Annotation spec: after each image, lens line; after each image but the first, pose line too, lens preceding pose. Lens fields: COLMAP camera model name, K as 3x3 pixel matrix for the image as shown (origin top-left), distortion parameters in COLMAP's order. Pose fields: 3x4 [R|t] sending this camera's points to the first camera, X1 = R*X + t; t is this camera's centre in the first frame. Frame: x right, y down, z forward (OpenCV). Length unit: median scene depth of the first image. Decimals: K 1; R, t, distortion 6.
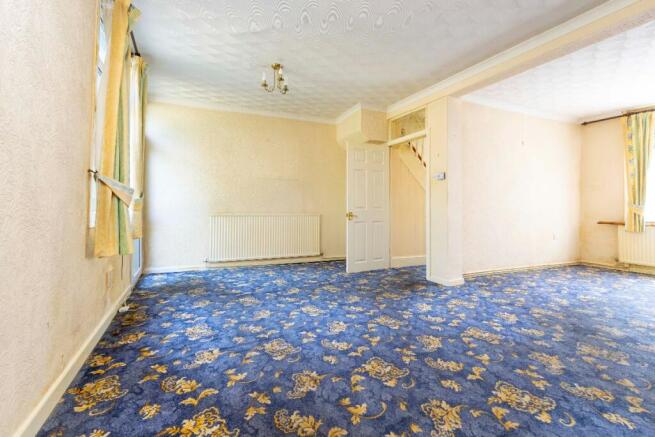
lens RADIAL K [[265.9, 0, 327.8], [0, 265.9, 211.0], [0, 0, 1]] dist [0.000566, 0.000117]
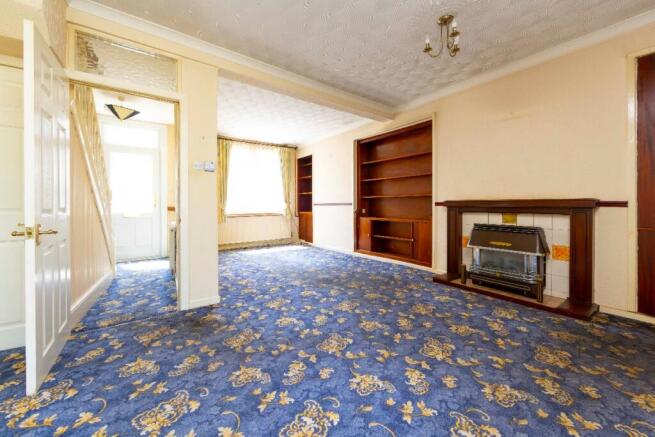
lens RADIAL K [[271.2, 0, 331.5], [0, 271.2, 206.5], [0, 0, 1]] dist [0.009024, -0.004436]
pose [[-0.183249, -0.011074, 0.983004, -0.546846], [0.020497, 0.999676, 0.015083, -0.021376], [-0.982853, 0.022912, -0.182962, 1.067519]]
